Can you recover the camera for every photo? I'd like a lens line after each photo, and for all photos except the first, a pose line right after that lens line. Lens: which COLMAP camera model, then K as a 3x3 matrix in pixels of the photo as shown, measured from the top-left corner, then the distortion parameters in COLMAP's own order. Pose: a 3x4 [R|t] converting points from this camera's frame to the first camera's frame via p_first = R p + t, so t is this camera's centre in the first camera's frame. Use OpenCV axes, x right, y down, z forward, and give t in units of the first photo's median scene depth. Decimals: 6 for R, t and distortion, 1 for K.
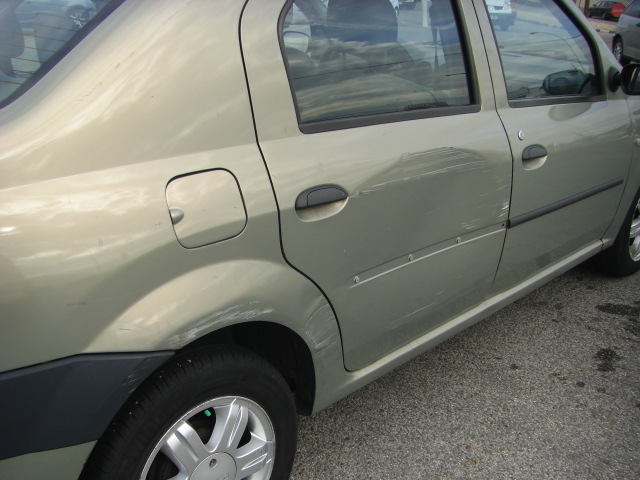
lens RADIAL K [[723.0, 0, 295.4], [0, 723.0, 299.1], [0, 0, 1]] dist [-0.182033, 0.099678]
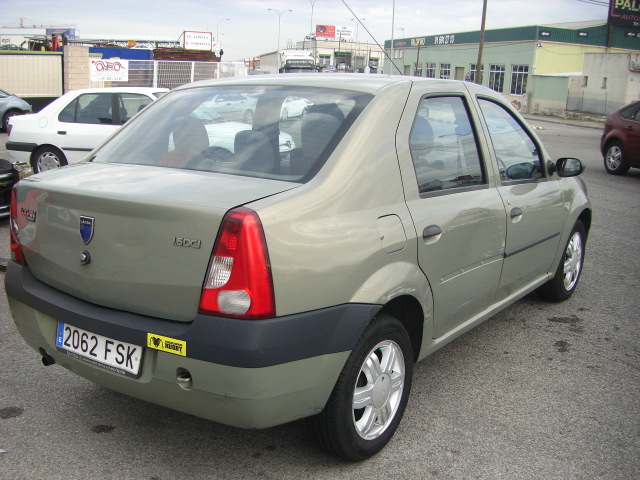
lens RADIAL K [[723.0, 0, 295.4], [0, 723.0, 299.1], [0, 0, 1]] dist [-0.182033, 0.099678]
pose [[0.989867, -0.034655, 0.137706, -0.416836], [0.052197, 0.990669, -0.125899, 0.179739], [-0.132058, 0.131811, 0.982439, -0.553108]]
